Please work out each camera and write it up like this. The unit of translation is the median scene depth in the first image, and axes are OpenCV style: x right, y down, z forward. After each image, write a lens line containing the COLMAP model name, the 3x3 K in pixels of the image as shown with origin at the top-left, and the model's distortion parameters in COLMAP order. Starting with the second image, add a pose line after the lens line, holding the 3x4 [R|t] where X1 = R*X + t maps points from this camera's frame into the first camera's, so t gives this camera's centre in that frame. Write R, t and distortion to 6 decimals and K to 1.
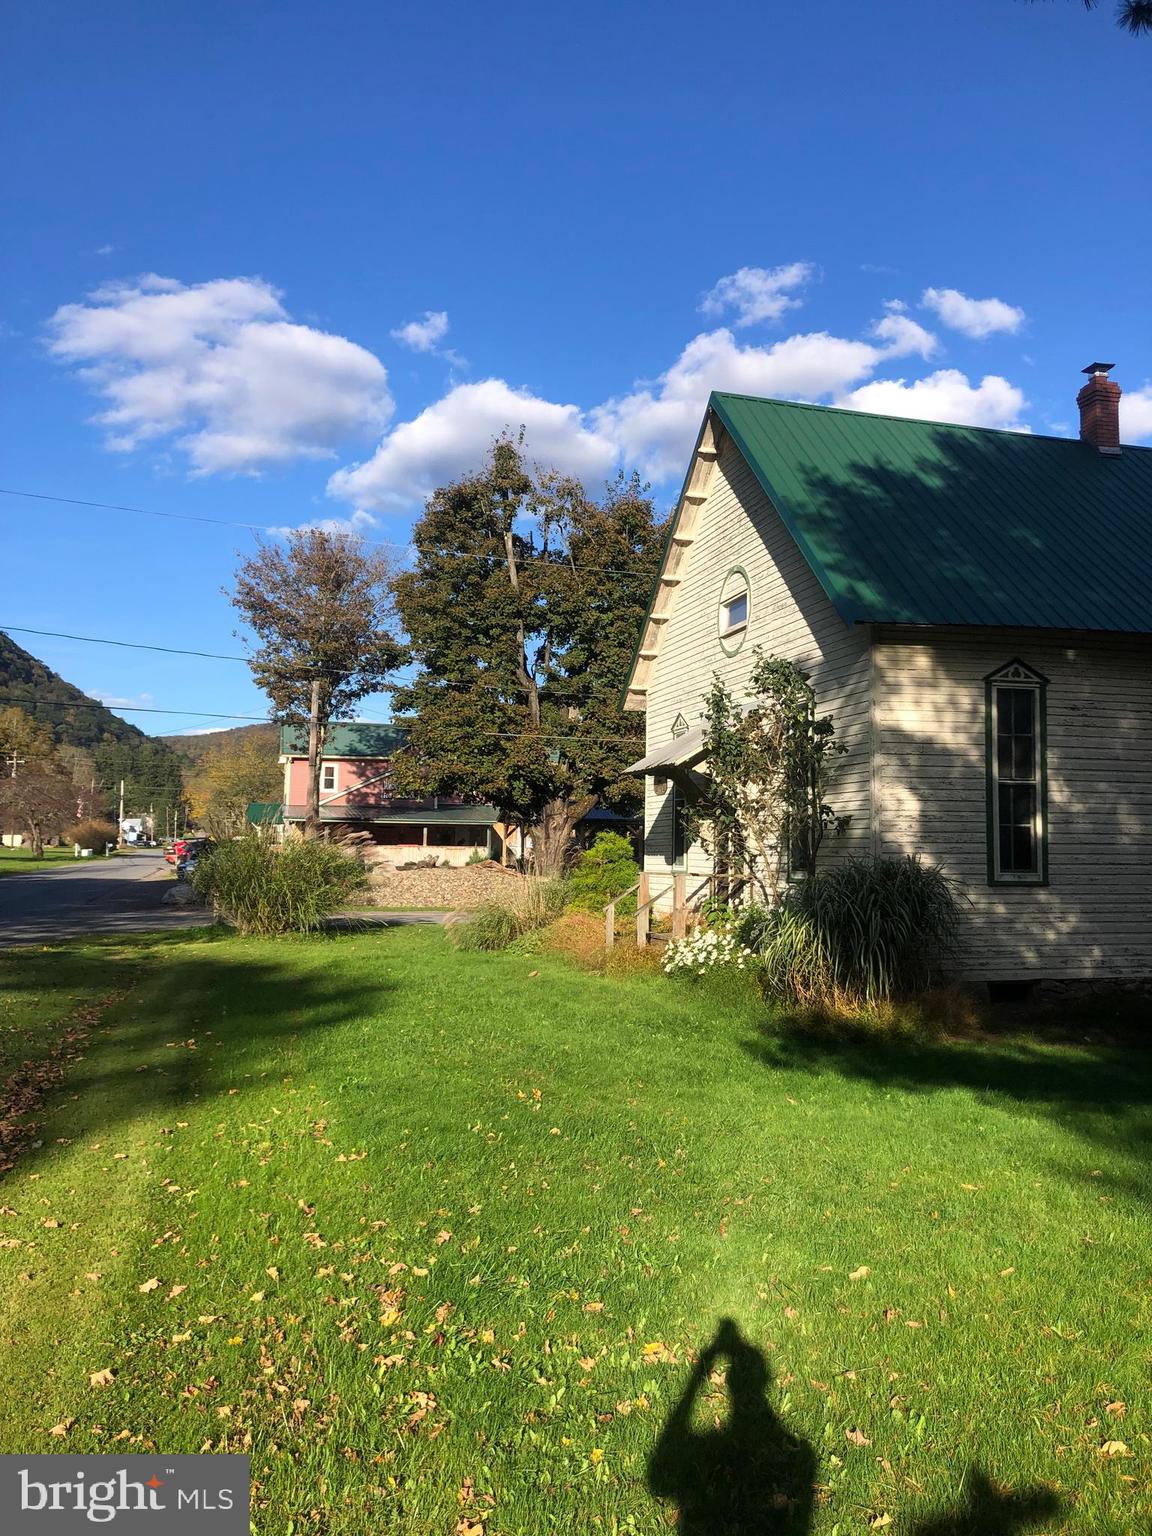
lens RADIAL K [[1230.5, 0, 580.5], [0, 1230.5, 763.9], [0, 0, 1]] dist [0.029107, -0.047058]
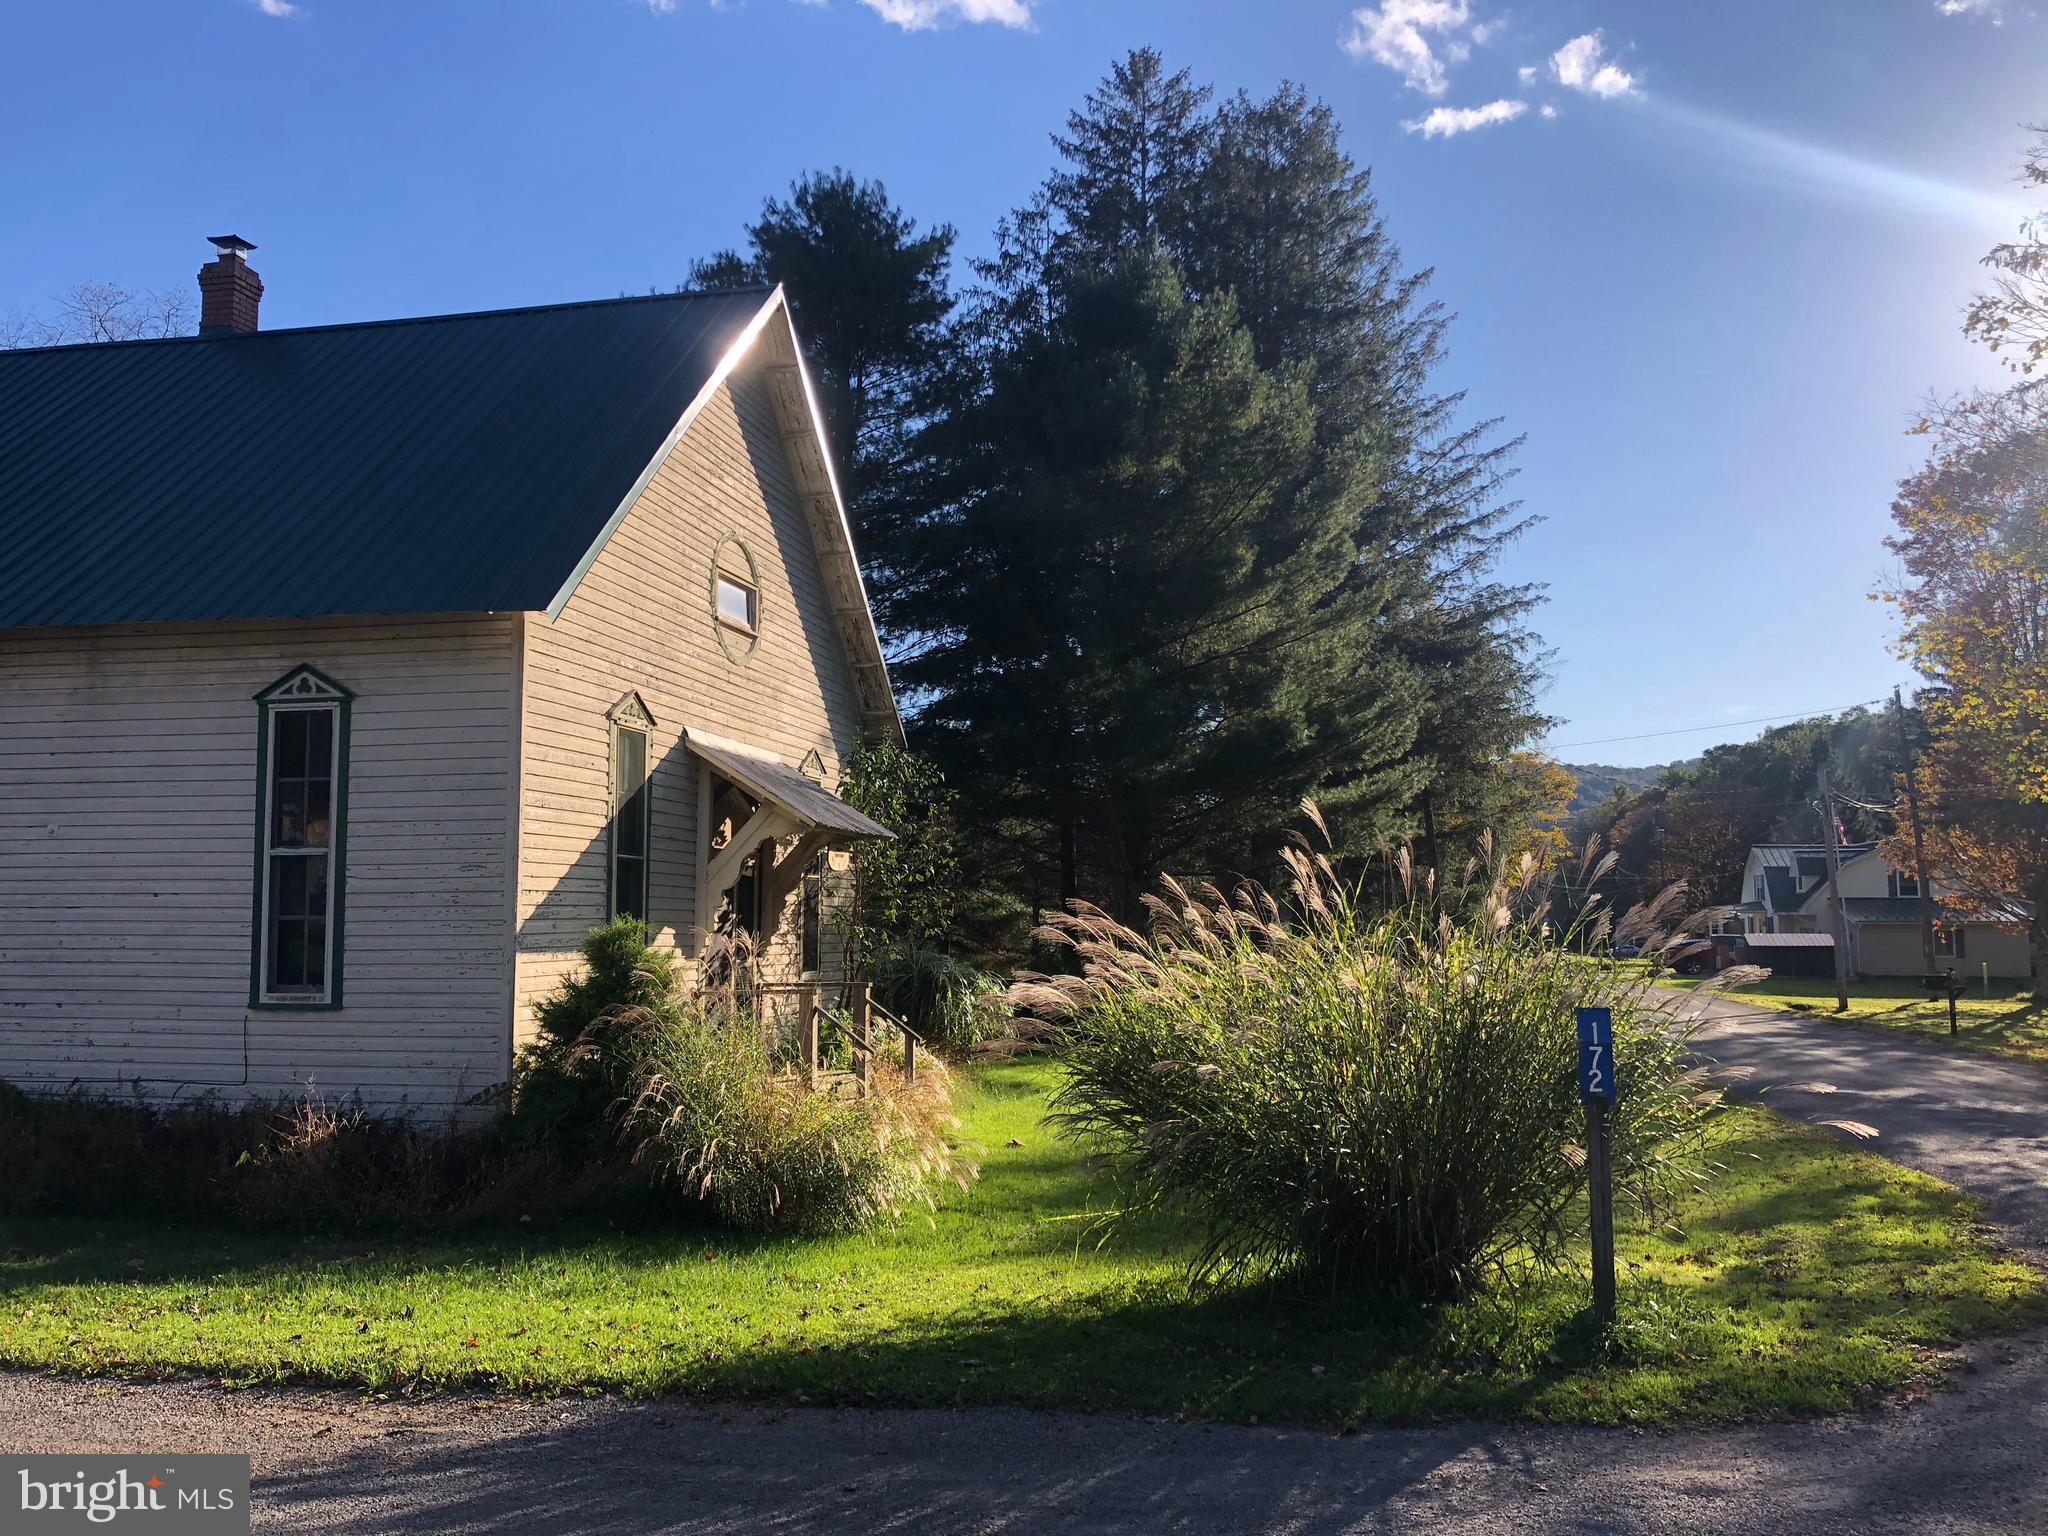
lens RADIAL K [[1640.7, 0, 1002.2], [0, 1640.7, 763.5], [0, 0, 1]] dist [0.029107, -0.047058]
pose [[0.885510, -0.051641, -0.461741, 1.100091], [0.032112, 0.998230, -0.050059, 0.025250], [0.463509, 0.029500, 0.885601, 0.384293]]
